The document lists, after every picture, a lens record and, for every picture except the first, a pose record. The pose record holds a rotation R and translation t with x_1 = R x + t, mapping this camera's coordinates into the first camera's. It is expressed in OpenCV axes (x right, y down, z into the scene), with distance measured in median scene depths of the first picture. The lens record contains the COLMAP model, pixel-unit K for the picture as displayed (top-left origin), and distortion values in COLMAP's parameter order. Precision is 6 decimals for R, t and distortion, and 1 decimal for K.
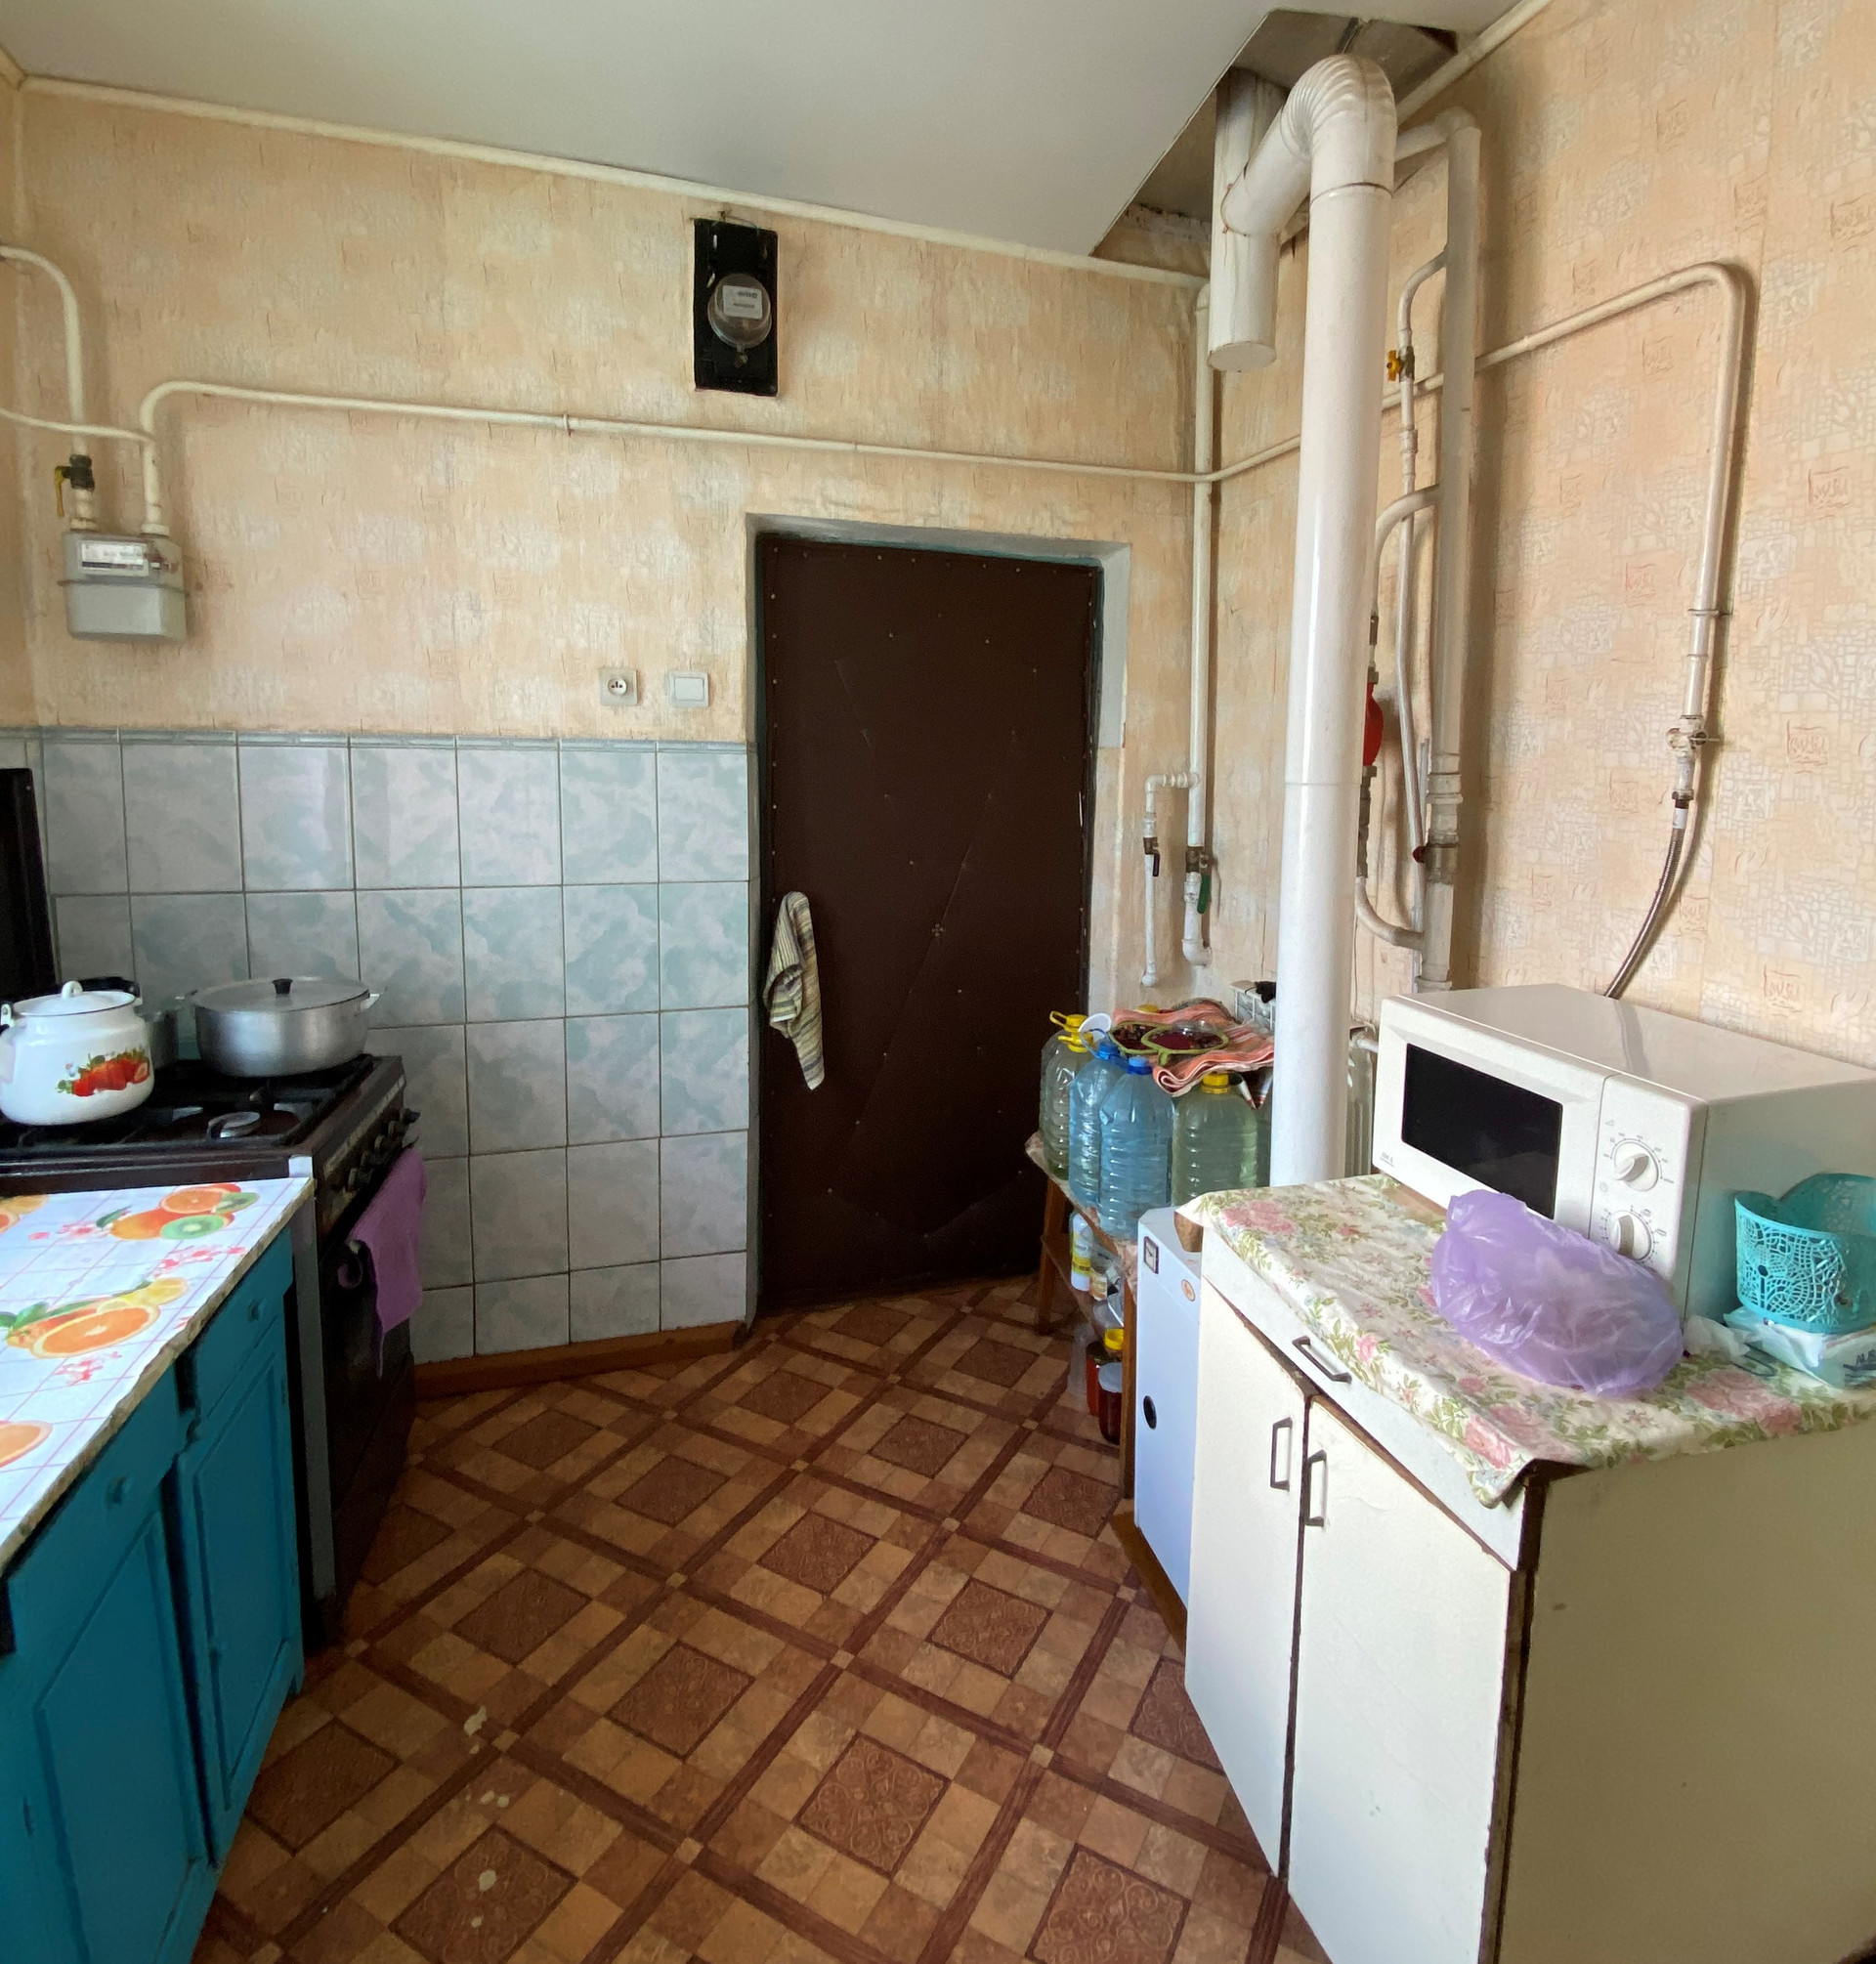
lens RADIAL K [[1080.9, 0, 934.8], [0, 1080.9, 908.7], [0, 0, 1]] dist [0.030958, -0.043413]
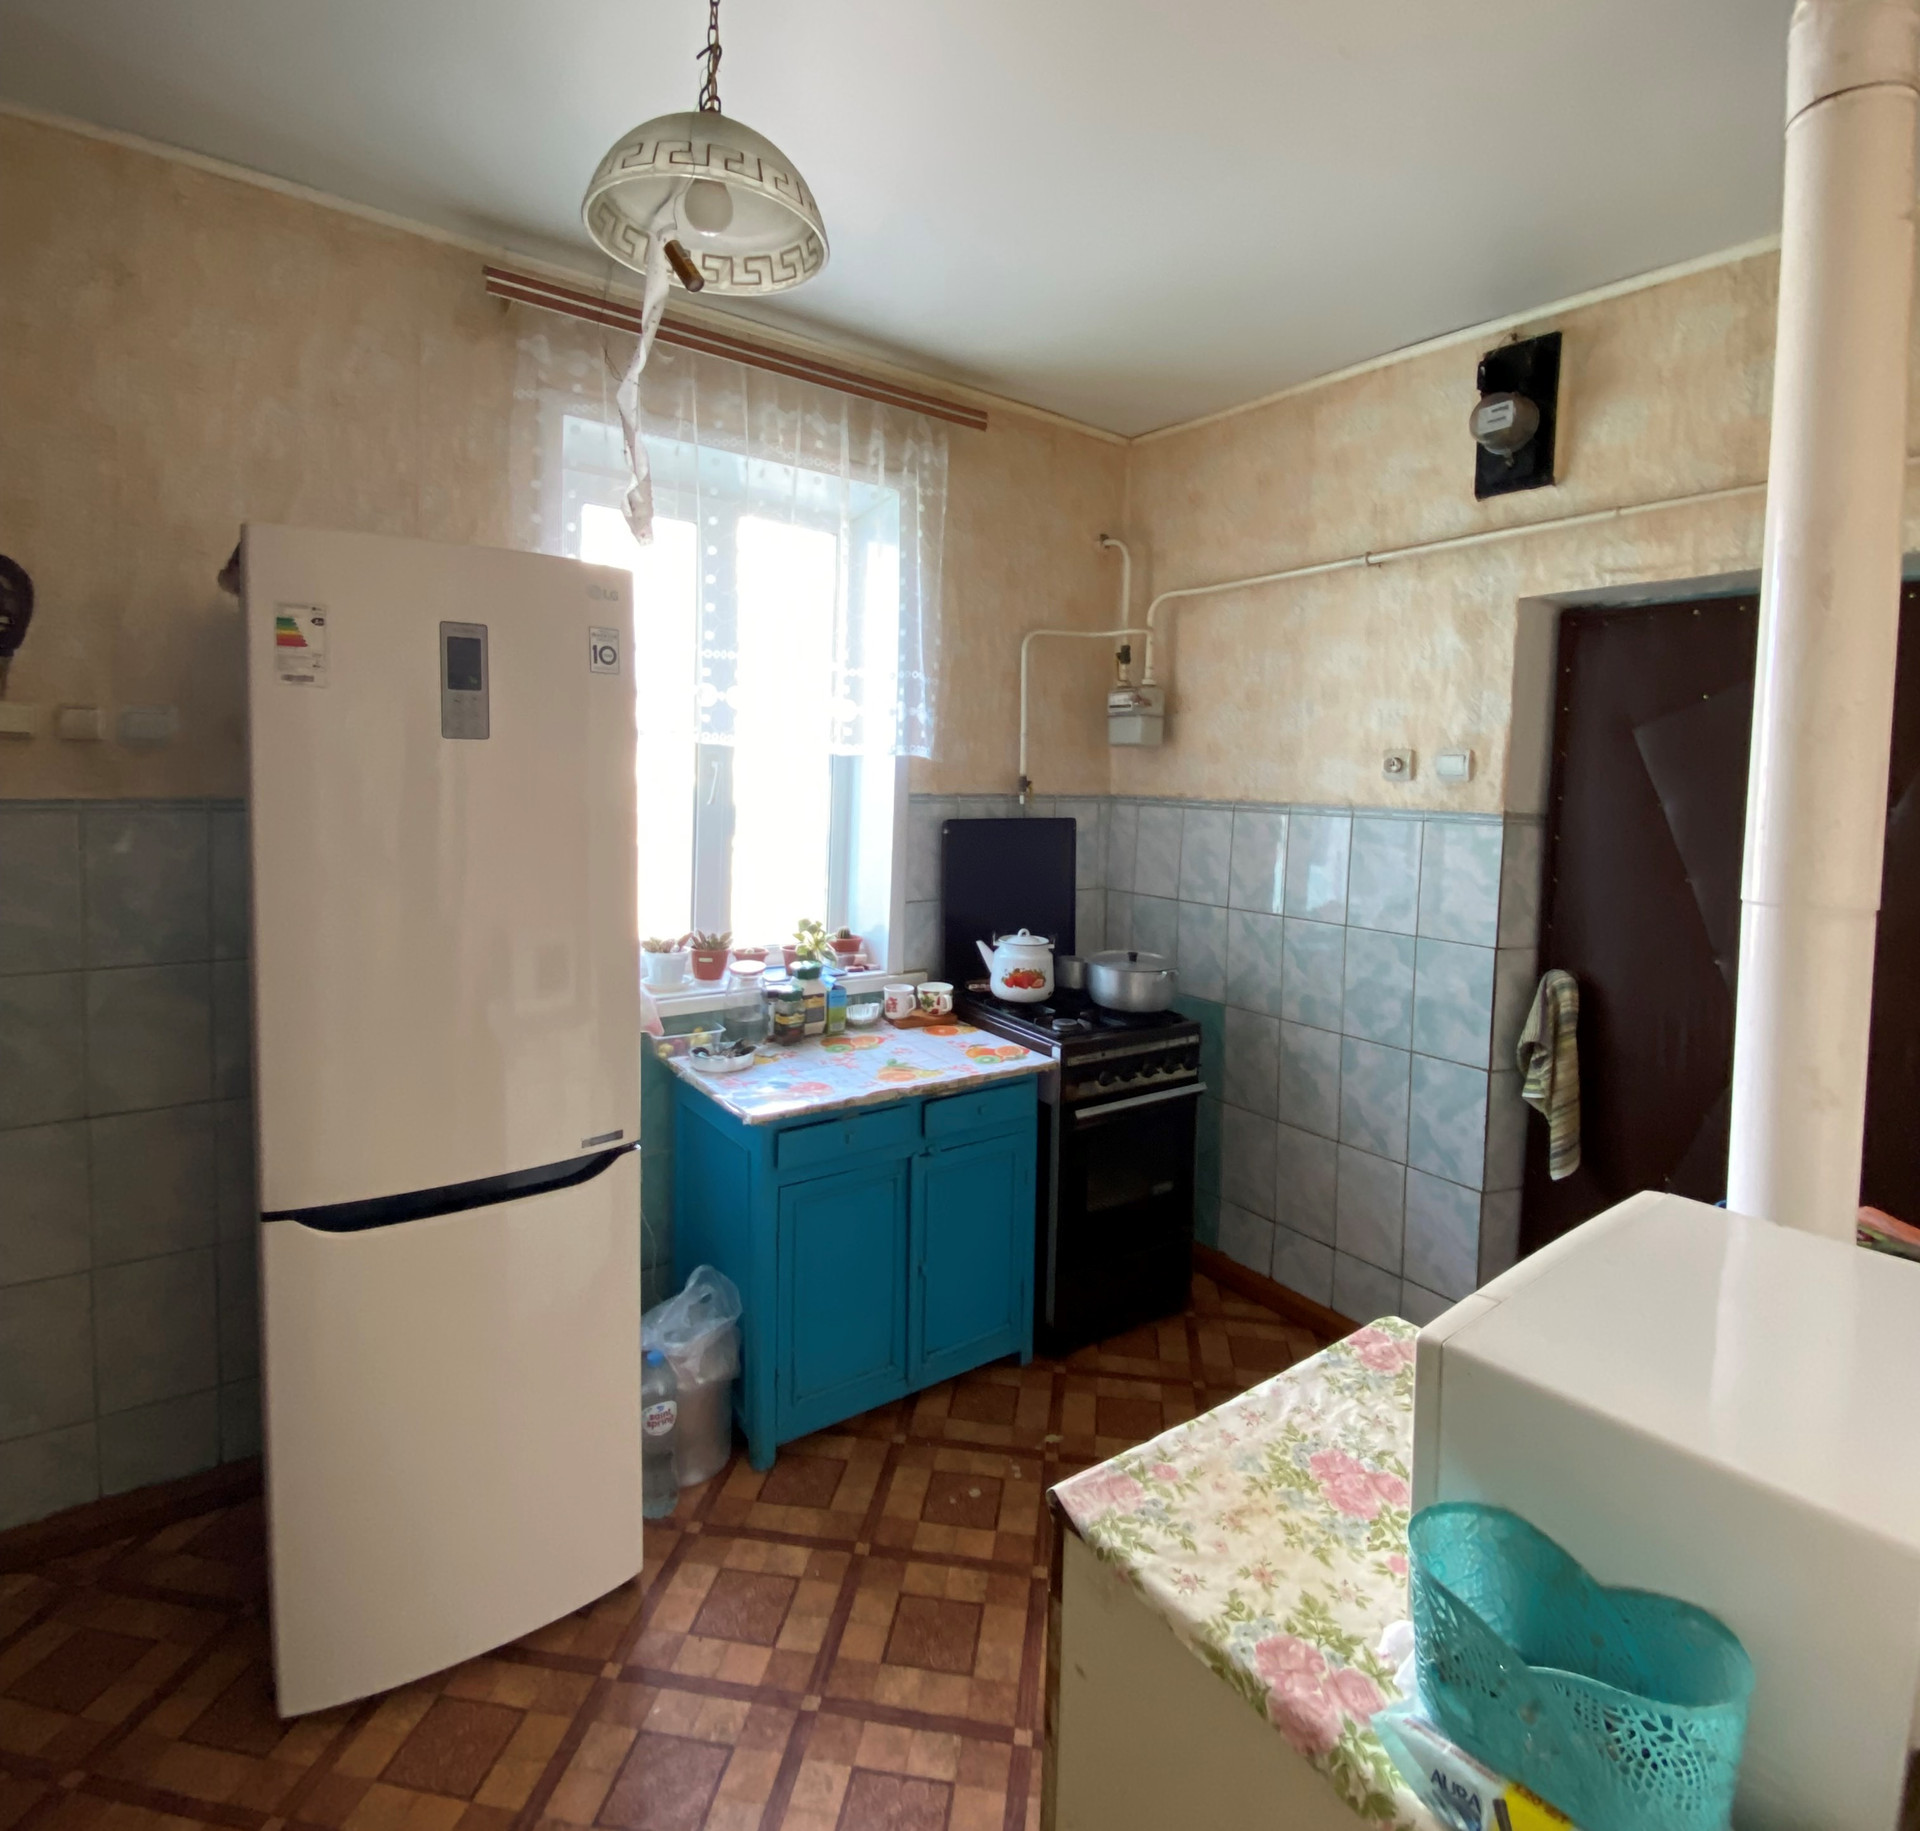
lens RADIAL K [[1056.7, 0, 962.0], [0, 1056.7, 857.6], [0, 0, 1]] dist [0.030958, -0.043413]
pose [[0.294265, 0.069556, -0.953189, 0.673146], [-0.150560, 0.988268, 0.025635, -0.063956], [0.943790, 0.135969, 0.301286, 0.219731]]
